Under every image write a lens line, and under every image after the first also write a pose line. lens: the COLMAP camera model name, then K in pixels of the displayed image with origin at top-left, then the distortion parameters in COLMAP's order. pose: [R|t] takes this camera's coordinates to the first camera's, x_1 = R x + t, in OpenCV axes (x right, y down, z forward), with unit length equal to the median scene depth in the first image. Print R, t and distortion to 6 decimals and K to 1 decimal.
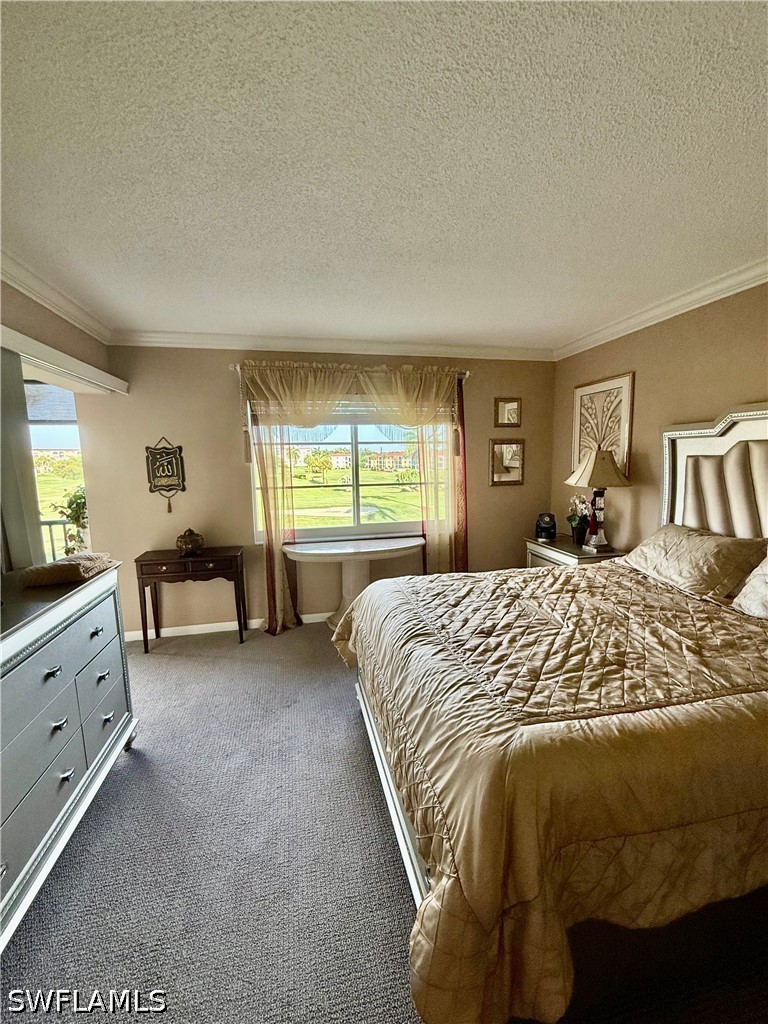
lens RADIAL K [[407.9, 0, 384.7], [0, 407.9, 508.6], [0, 0, 1]] dist [-0.001494, 0.000339]
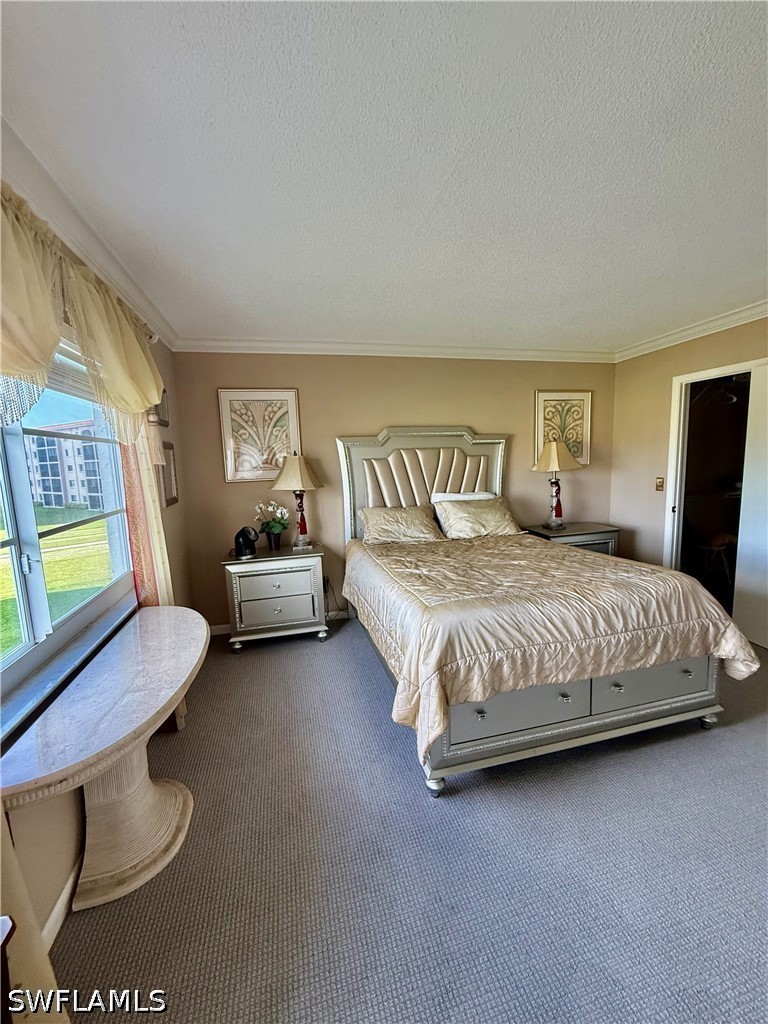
lens RADIAL K [[422.4, 0, 385.0], [0, 422.4, 485.2], [0, 0, 1]] dist [0.000242, 0.000083]
pose [[-0.029303, -0.043231, 0.998635, -0.588366], [0.162604, 0.985551, 0.047436, -0.080025], [-0.986256, 0.163772, -0.021850, 0.794785]]
